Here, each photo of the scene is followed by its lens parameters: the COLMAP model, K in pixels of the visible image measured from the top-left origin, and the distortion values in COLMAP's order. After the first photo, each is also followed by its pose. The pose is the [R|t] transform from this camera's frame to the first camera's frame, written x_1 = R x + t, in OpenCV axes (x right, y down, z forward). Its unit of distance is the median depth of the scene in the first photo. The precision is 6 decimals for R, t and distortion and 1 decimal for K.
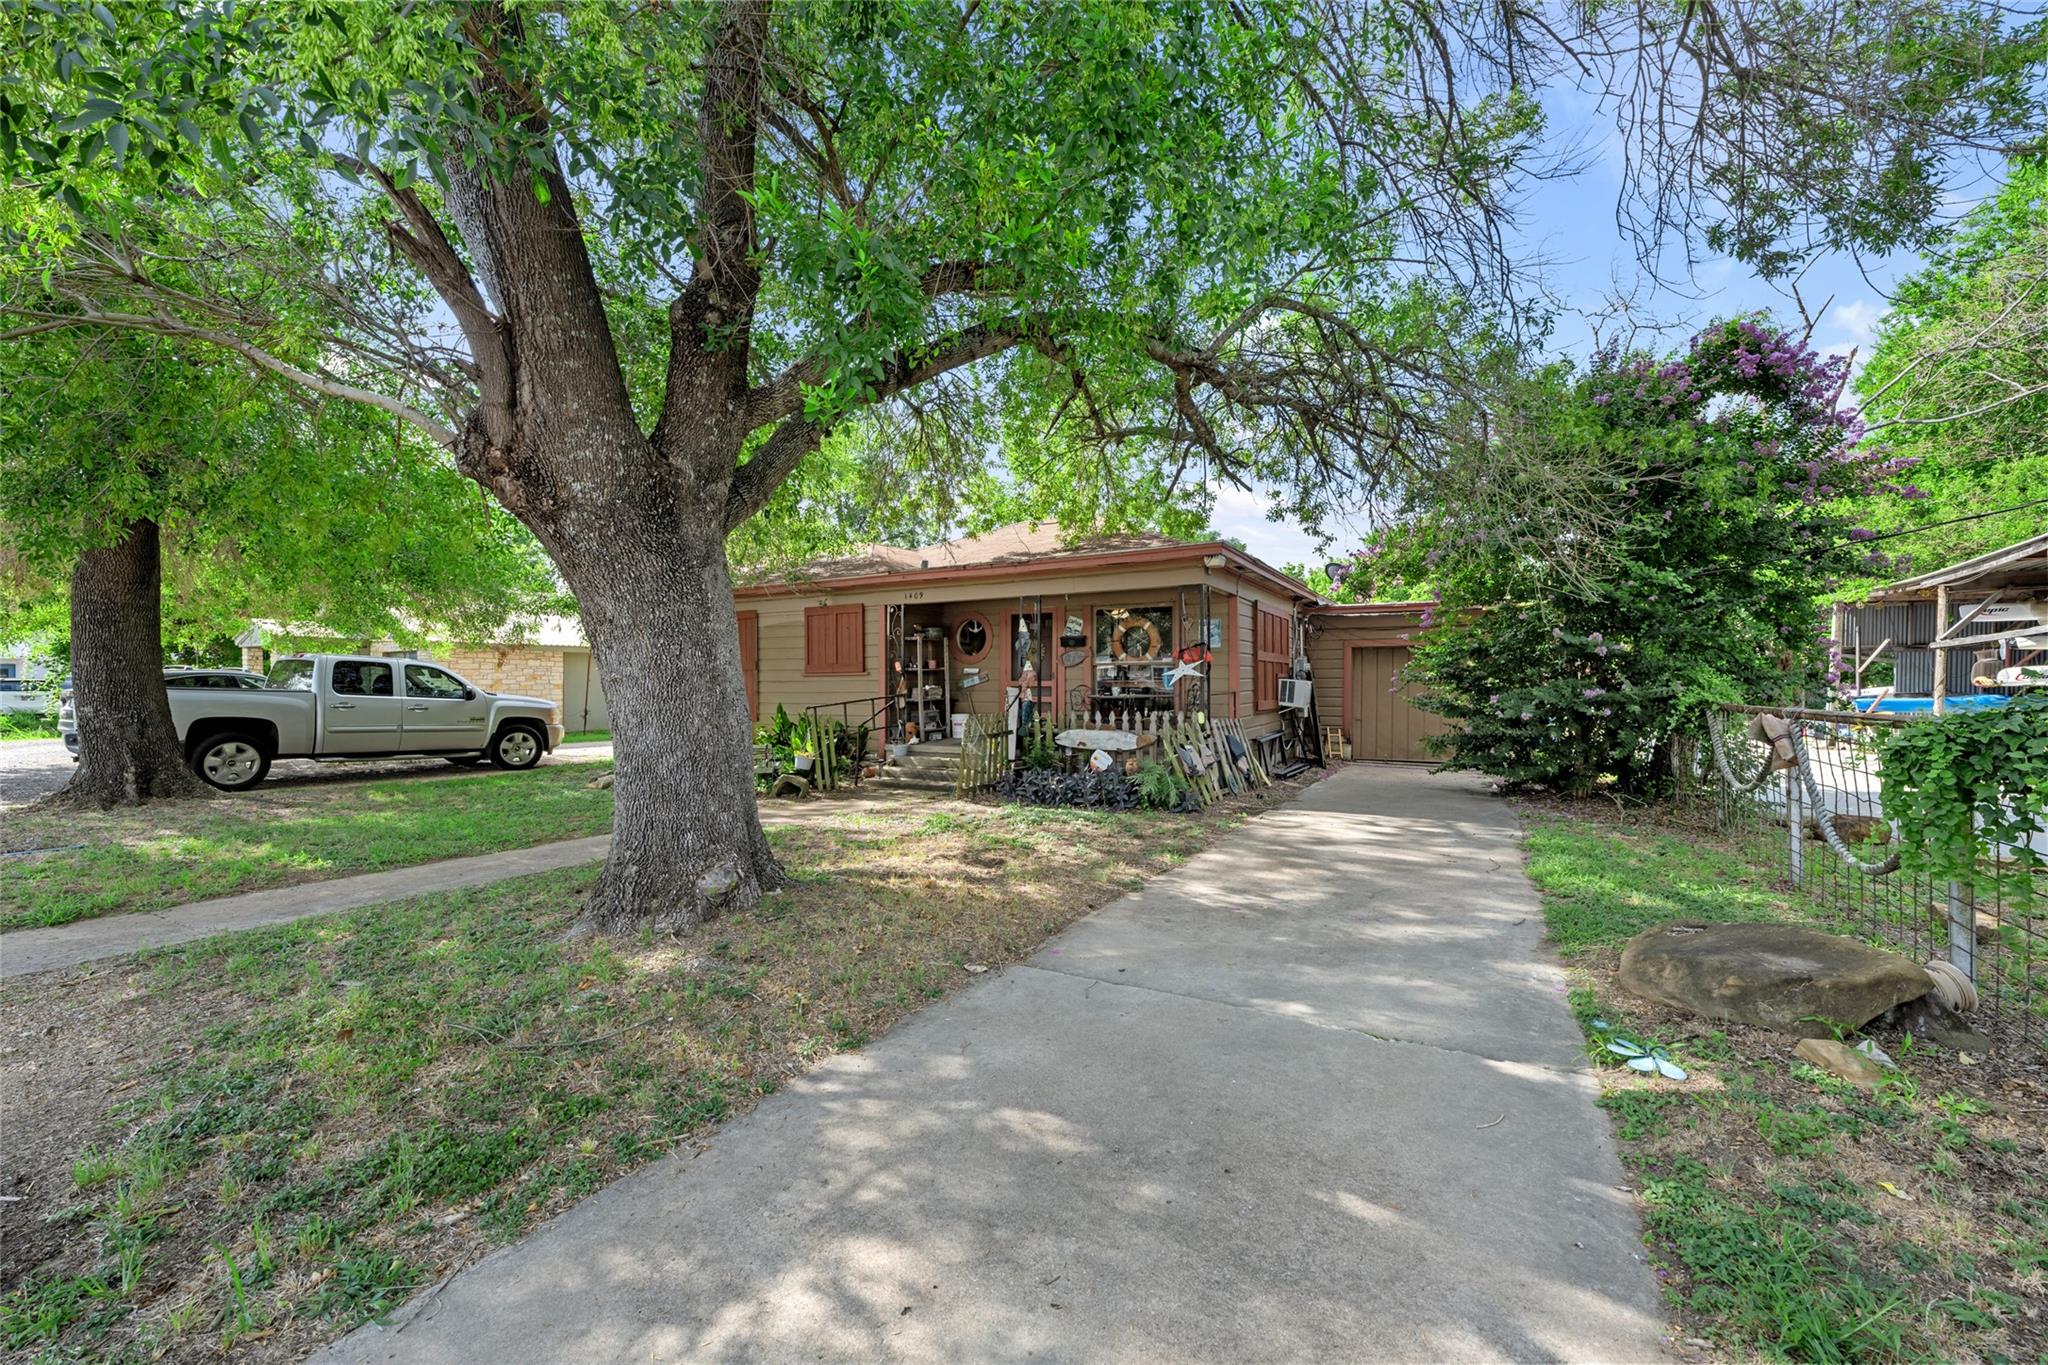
lens RADIAL K [[809.1, 0, 1025.4], [0, 809.1, 695.1], [0, 0, 1]] dist [-0.001516, -0.000187]
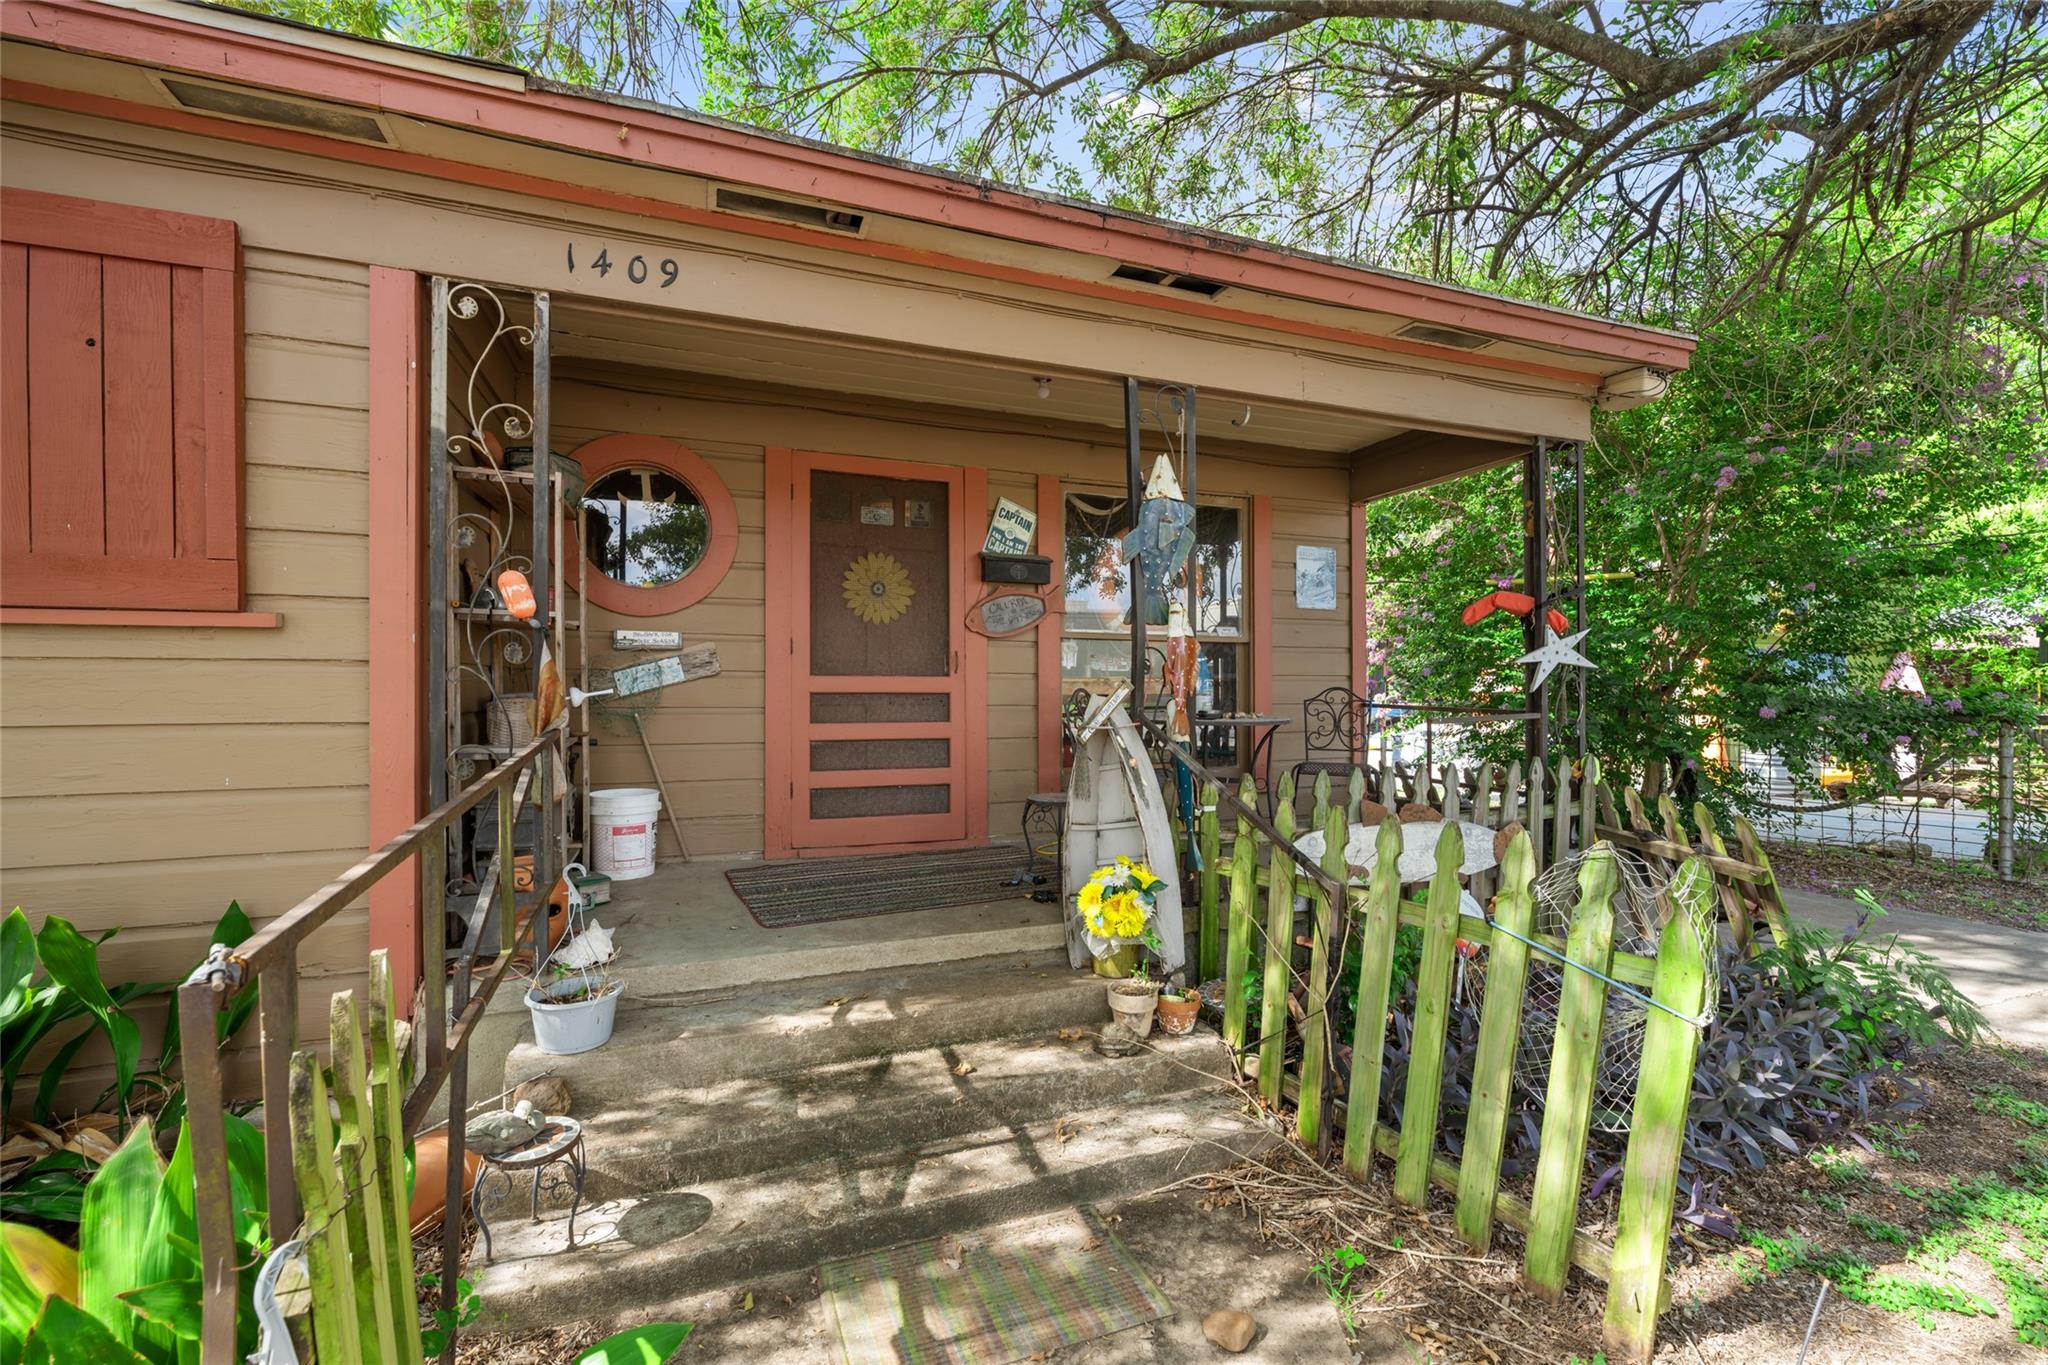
lens RADIAL K [[860.2, 0, 1024.0], [0, 860.2, 682.5], [0, 0, 1]] dist [0.000596, -0.000011]
pose [[0.637546, 0.007520, 0.770375, -0.280685], [0.007187, 0.999851, -0.015708, -0.010684], [-0.770379, 0.015552, 0.637397, 0.892448]]
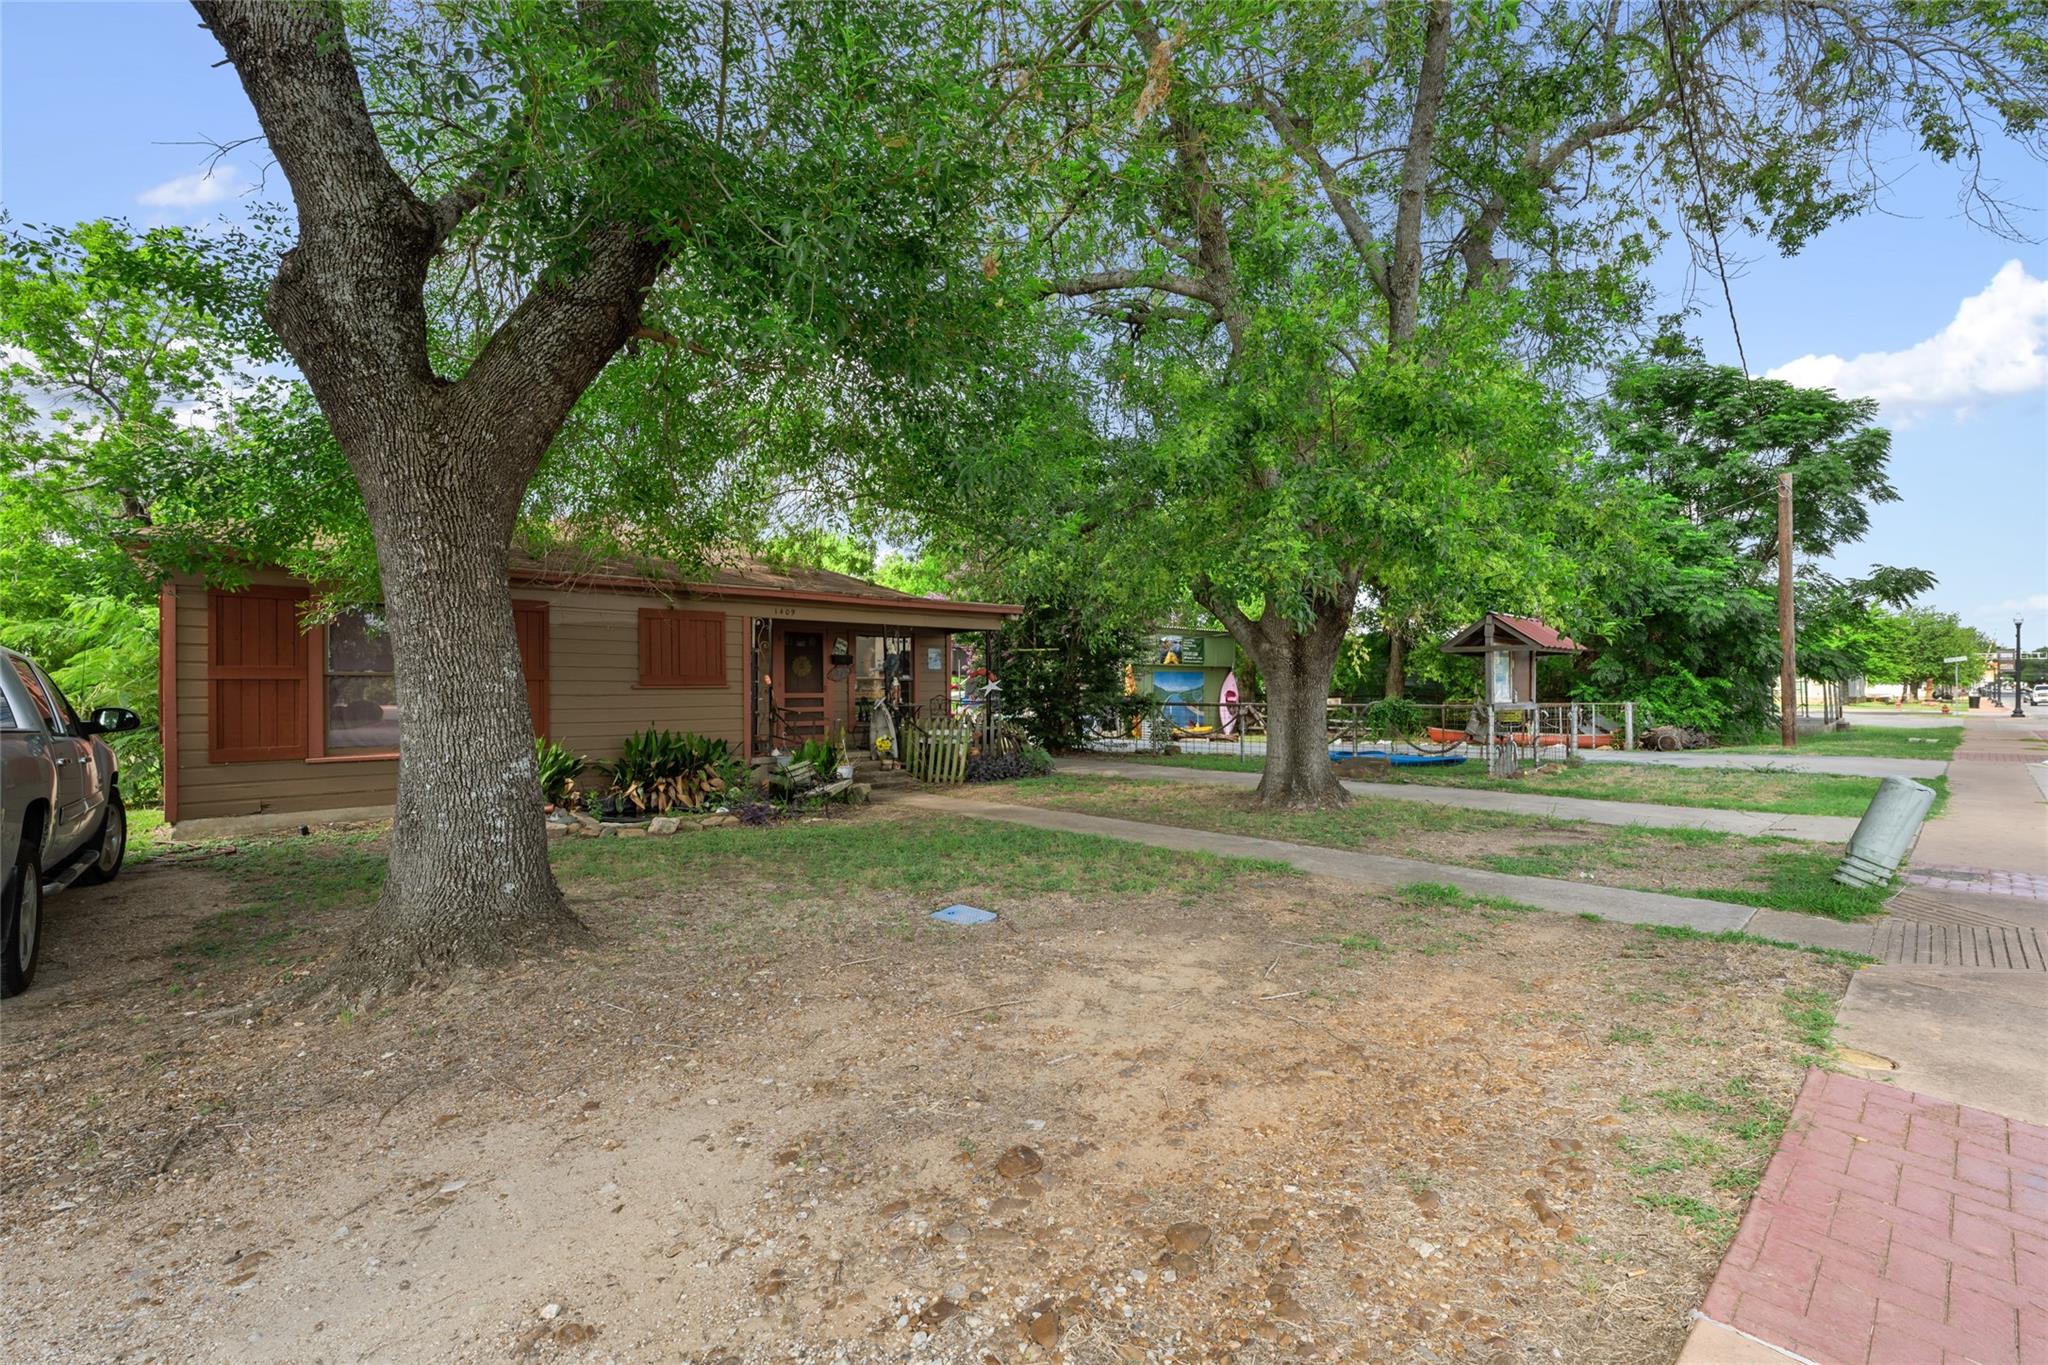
lens RADIAL K [[860.2, 0, 1024.0], [0, 860.2, 682.5], [0, 0, 1]] dist [0.000596, -0.000011]
pose [[0.315741, 0.005196, 0.948831, -1.246646], [0.011676, 0.999888, -0.009362, -0.021387], [-0.948773, 0.014035, 0.315645, 0.418674]]
